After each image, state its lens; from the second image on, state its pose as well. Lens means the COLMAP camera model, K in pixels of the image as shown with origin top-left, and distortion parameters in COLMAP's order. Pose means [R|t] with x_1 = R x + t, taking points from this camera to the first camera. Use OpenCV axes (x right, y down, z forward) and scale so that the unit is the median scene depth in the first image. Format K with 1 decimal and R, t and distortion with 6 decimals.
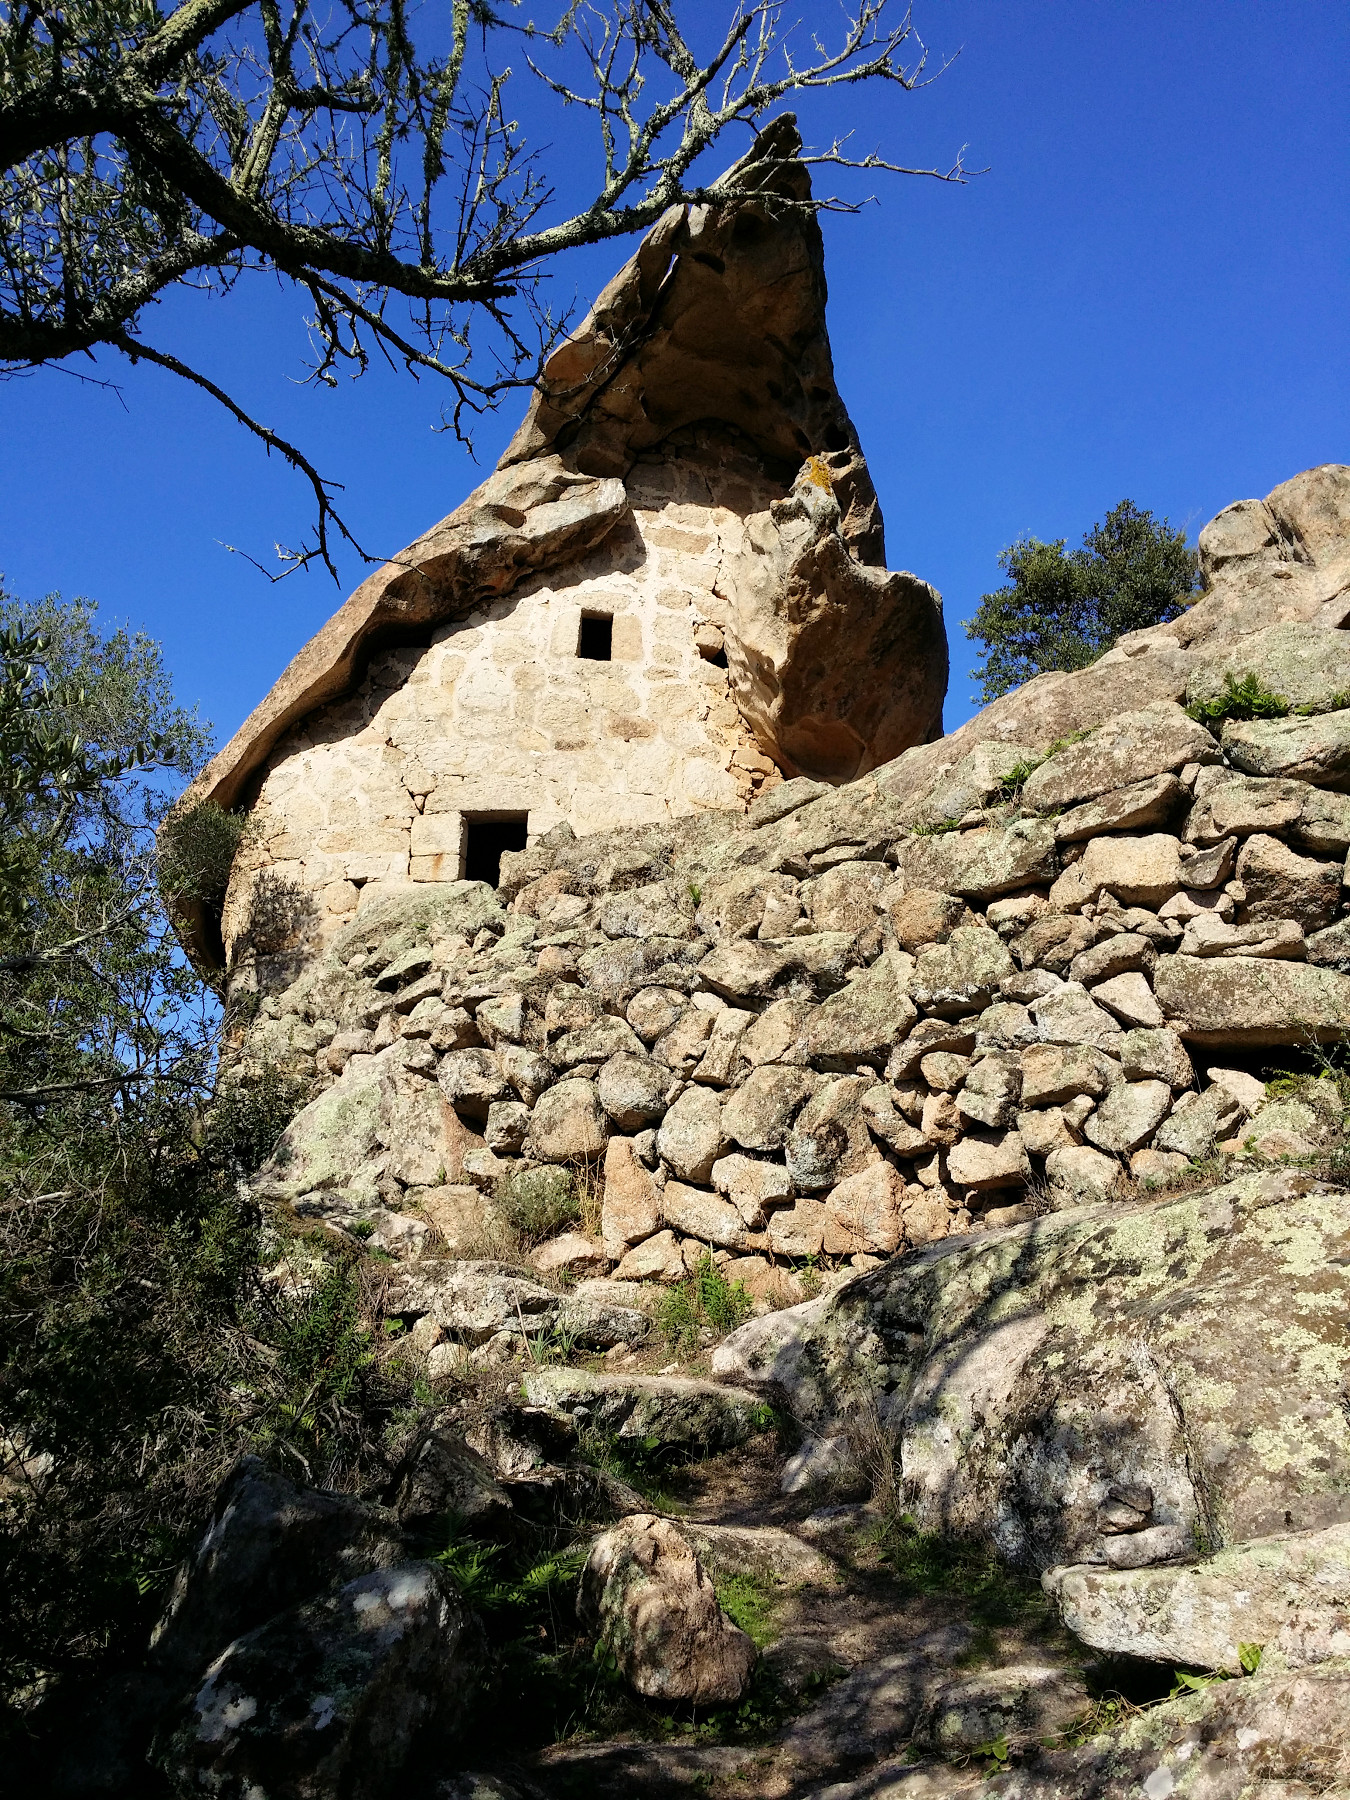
lens RADIAL K [[1613.2, 0, 677.9], [0, 1613.2, 904.5], [0, 0, 1]] dist [0.069013, -0.121162]
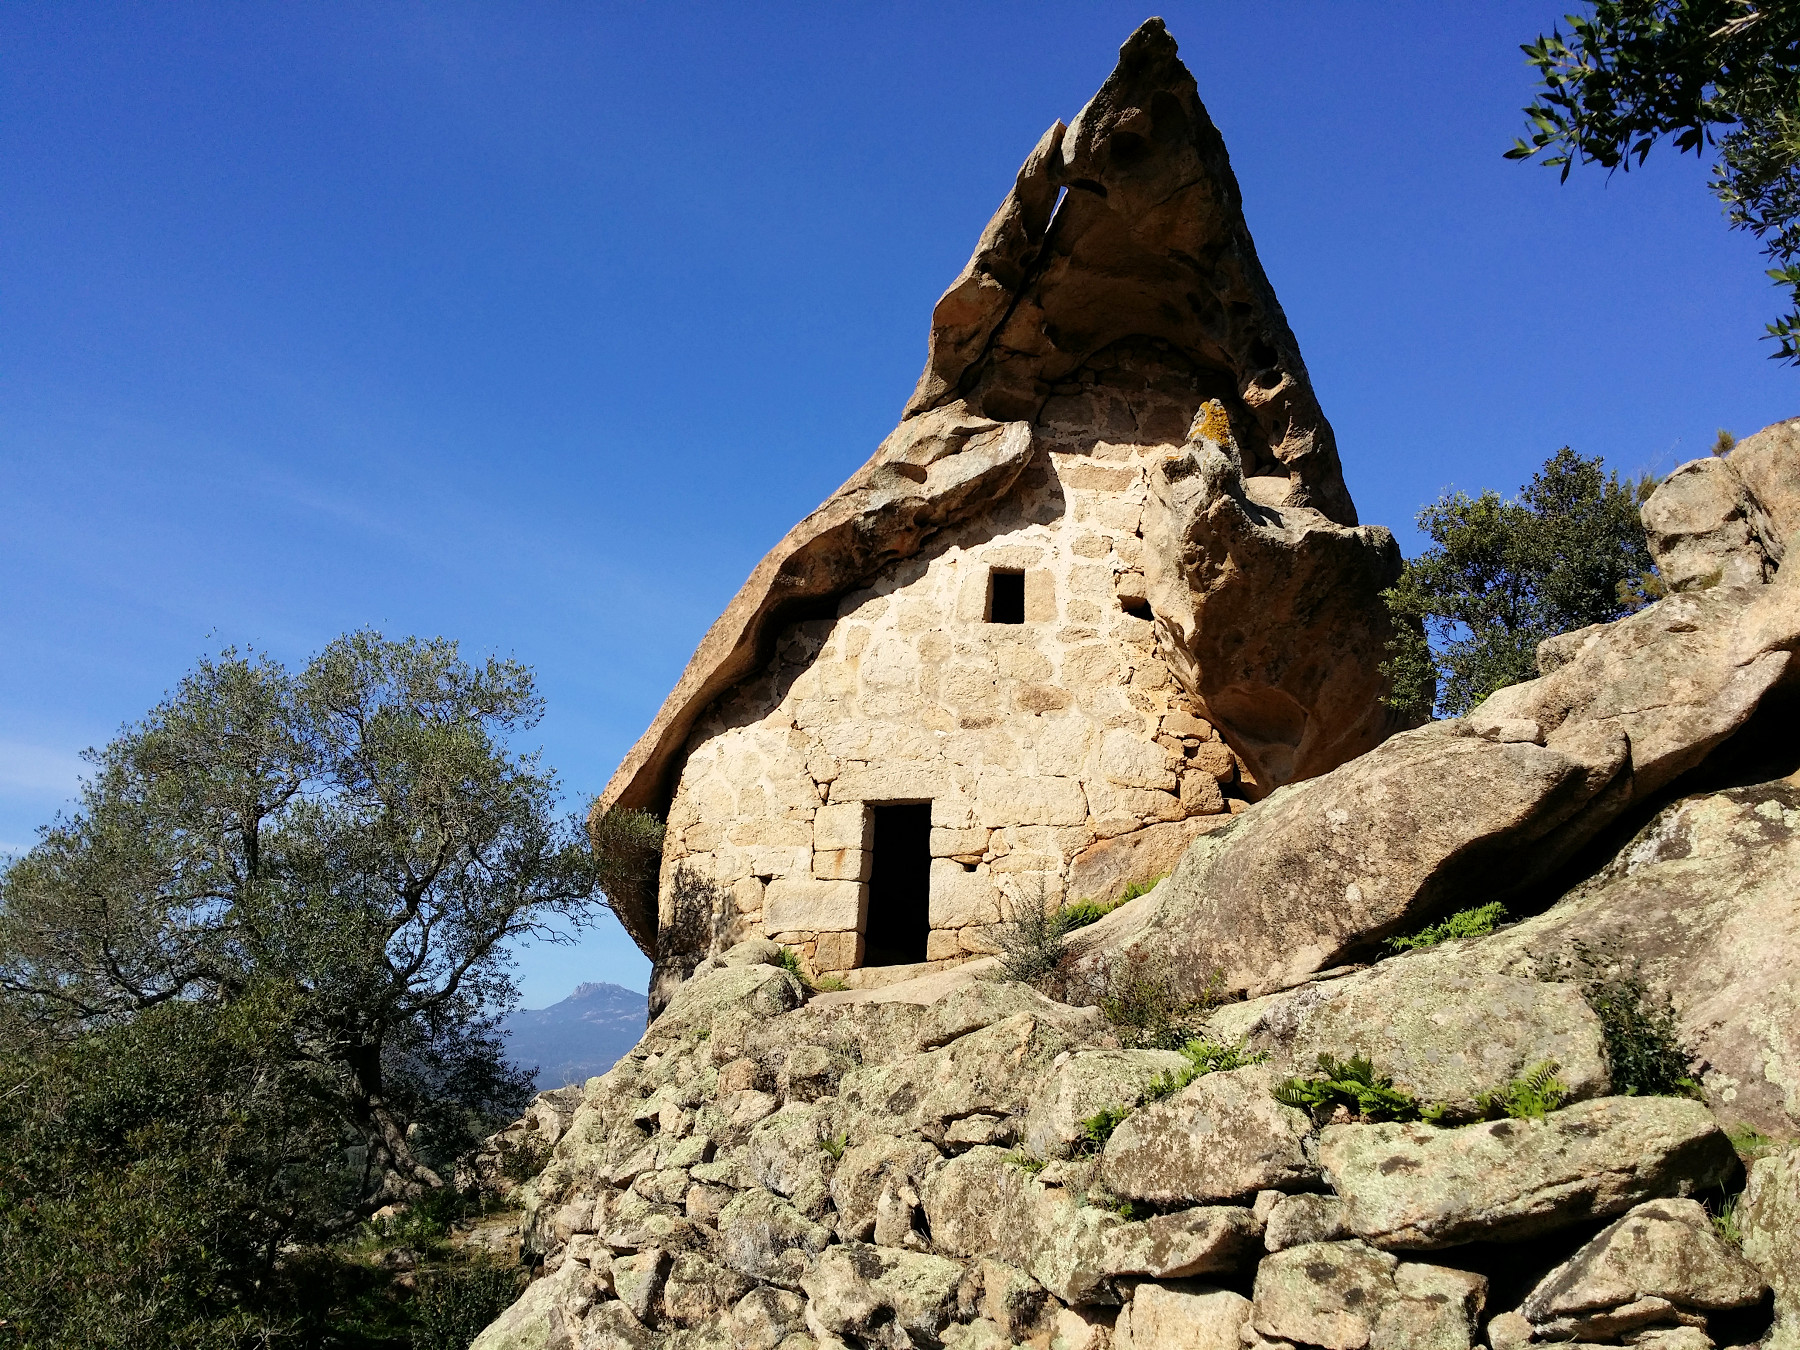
lens RADIAL K [[1613.2, 0, 895.2], [0, 1613.2, 672.2], [0, 0, 1]] dist [0.069013, -0.121162]
pose [[0.960166, -0.052075, -0.274534, 0.142949], [0.051784, 0.998624, -0.008313, -0.122914], [0.274590, -0.006235, 0.961541, 0.106036]]
